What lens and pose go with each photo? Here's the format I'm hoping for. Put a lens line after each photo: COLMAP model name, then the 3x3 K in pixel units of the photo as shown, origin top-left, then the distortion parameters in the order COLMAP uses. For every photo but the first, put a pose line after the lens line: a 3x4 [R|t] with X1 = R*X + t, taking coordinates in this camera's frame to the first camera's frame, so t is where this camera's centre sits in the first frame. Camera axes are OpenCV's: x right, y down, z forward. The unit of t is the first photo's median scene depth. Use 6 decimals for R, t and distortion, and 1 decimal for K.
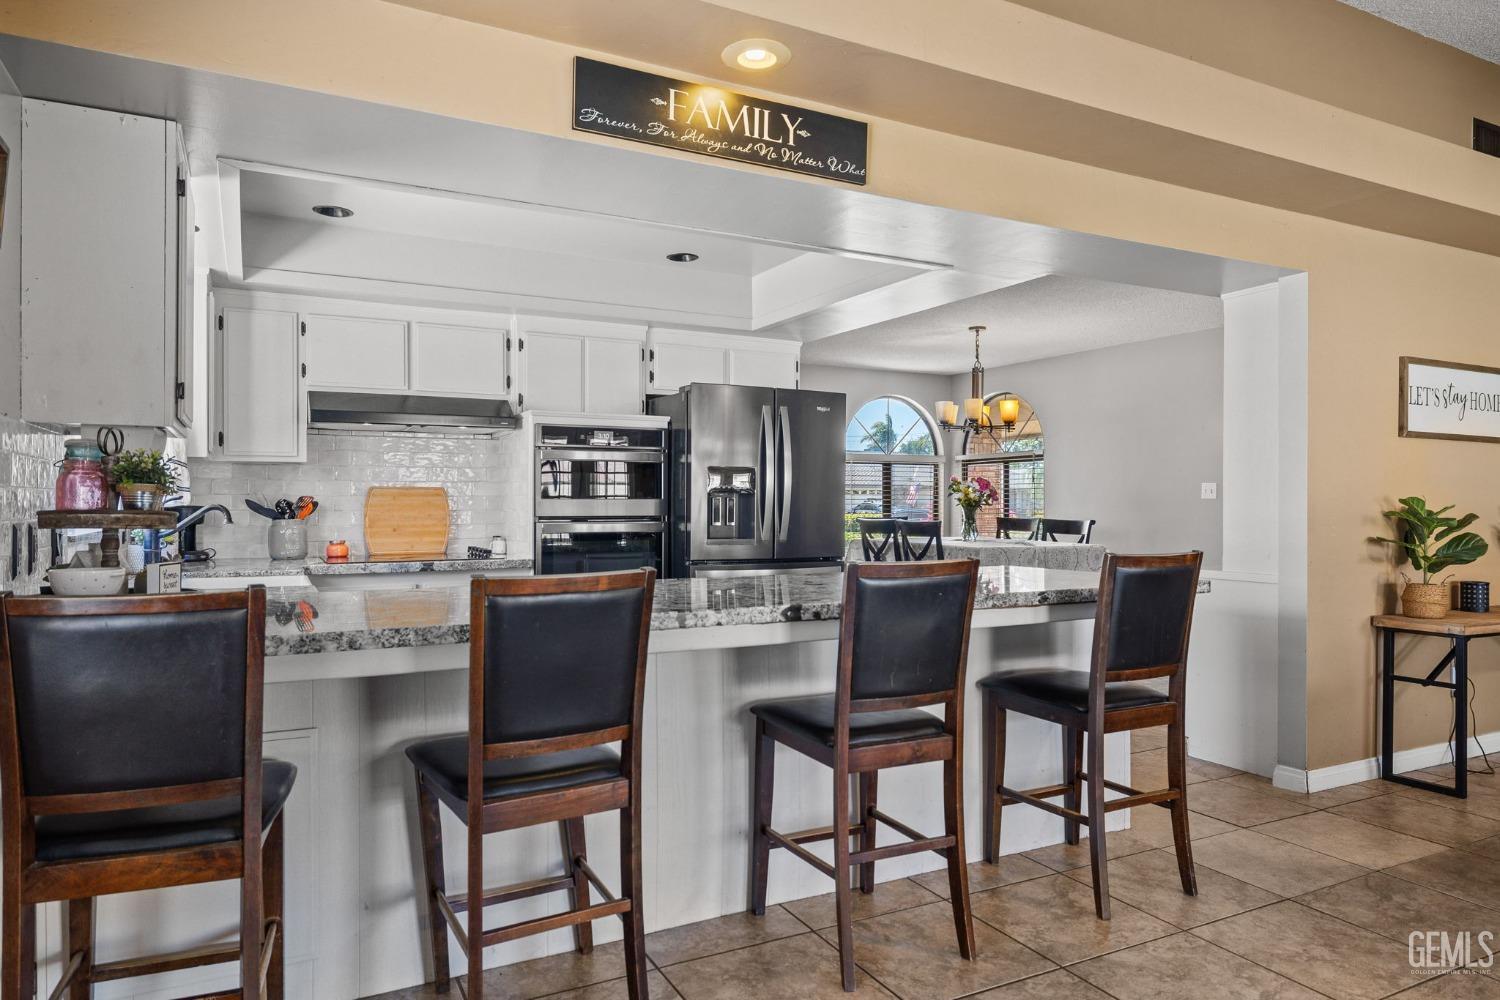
lens RADIAL K [[951.6, 0, 747.0], [0, 951.6, 503.9], [0, 0, 1]] dist [0.006423, 0.002121]
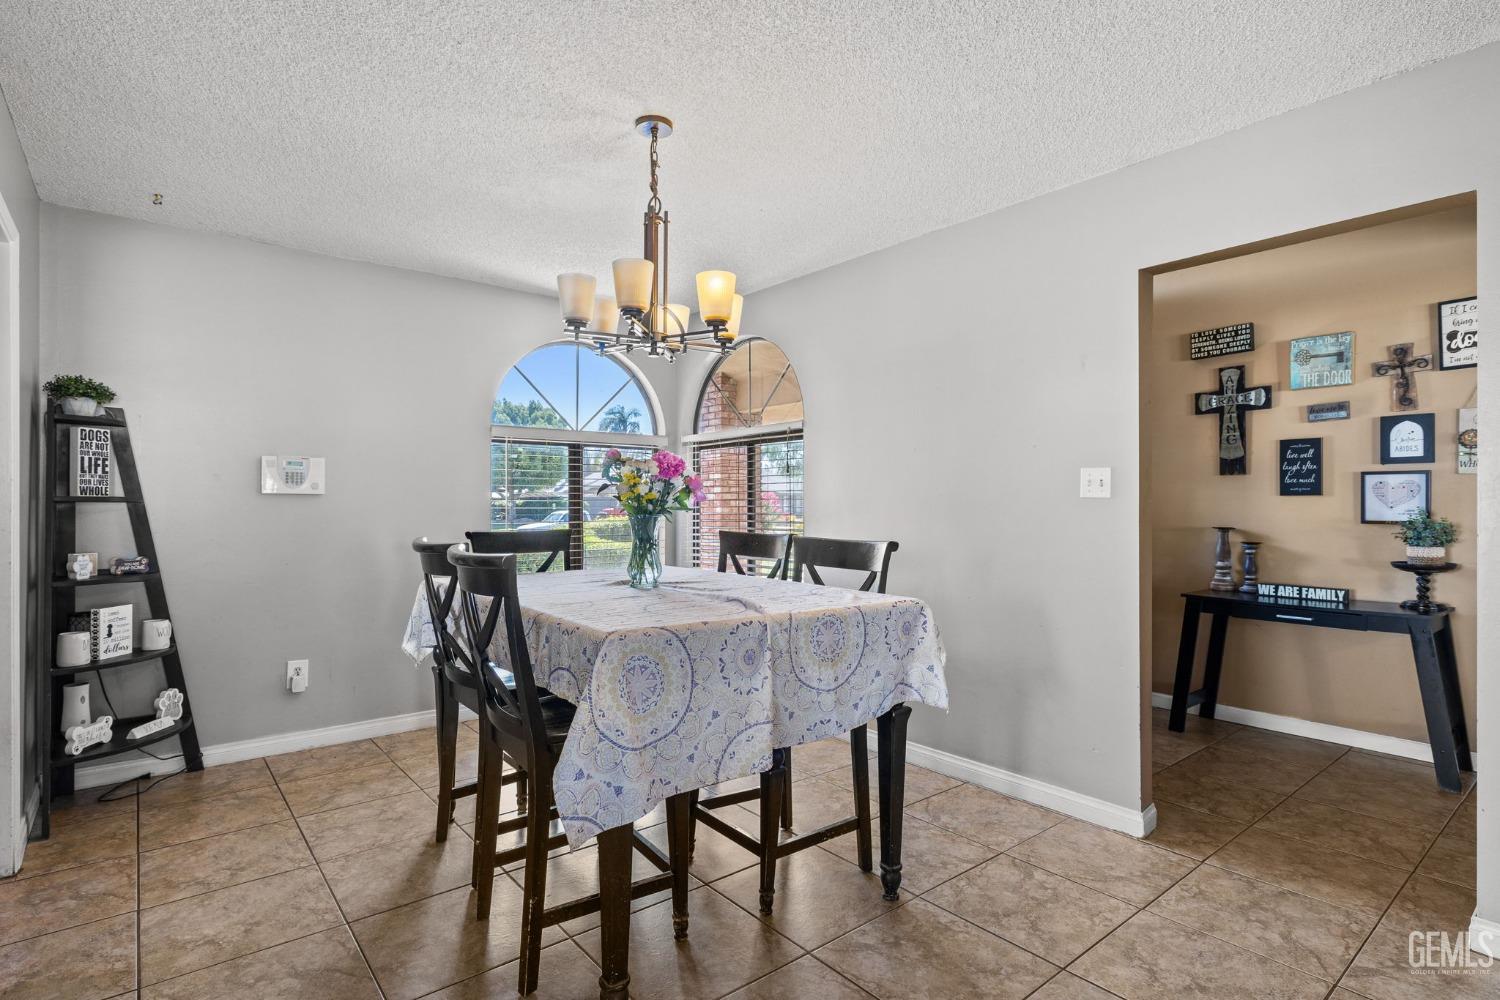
lens RADIAL K [[756.1, 0, 750.0], [0, 756.1, 500.0], [0, 0, 1]] dist [-0.000714, -0.000021]
pose [[0.978991, 0.001609, 0.203895, 0.300272], [0.000080, 0.999966, -0.008276, -0.000796], [-0.203902, 0.008119, 0.978958, 0.896076]]
